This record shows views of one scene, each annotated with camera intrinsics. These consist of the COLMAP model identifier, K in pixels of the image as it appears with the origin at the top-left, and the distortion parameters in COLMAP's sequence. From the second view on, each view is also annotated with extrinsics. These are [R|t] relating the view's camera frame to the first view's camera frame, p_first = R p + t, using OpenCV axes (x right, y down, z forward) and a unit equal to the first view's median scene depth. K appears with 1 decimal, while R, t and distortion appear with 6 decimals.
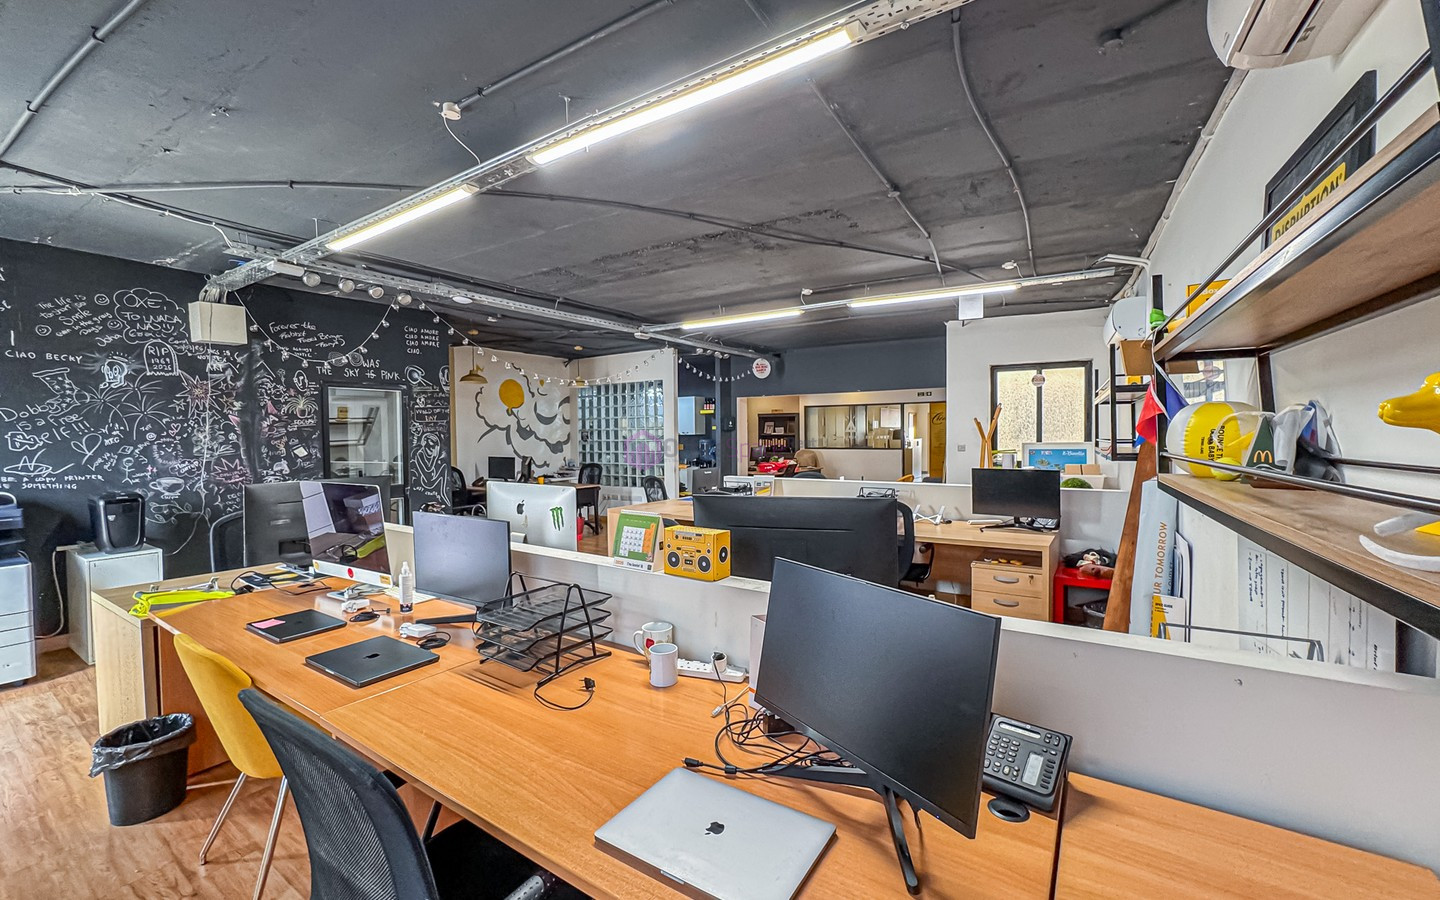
lens RADIAL K [[587.2, 0, 718.3], [0, 587.2, 450.4], [0, 0, 1]] dist [-0.032992, 0.014183]
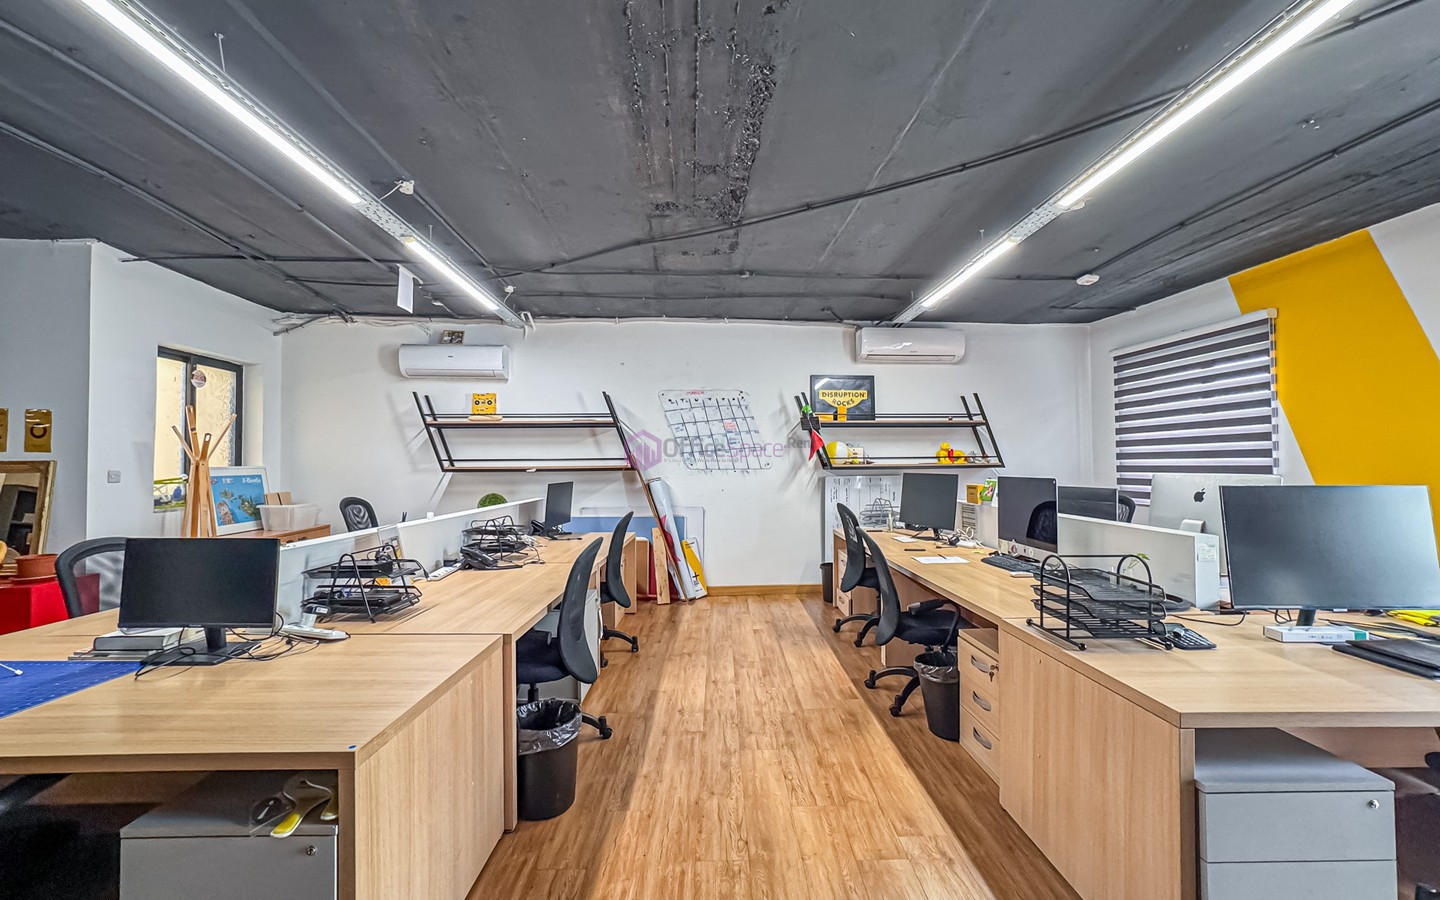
lens RADIAL K [[587.2, 0, 727.5], [0, 587.2, 449.7], [0, 0, 1]] dist [-0.032992, 0.014183]
pose [[-0.579465, 0.034552, 0.814265, -0.275131], [0.034005, 0.999256, -0.018203, -0.000093], [-0.814288, 0.017141, -0.580208, 0.634025]]
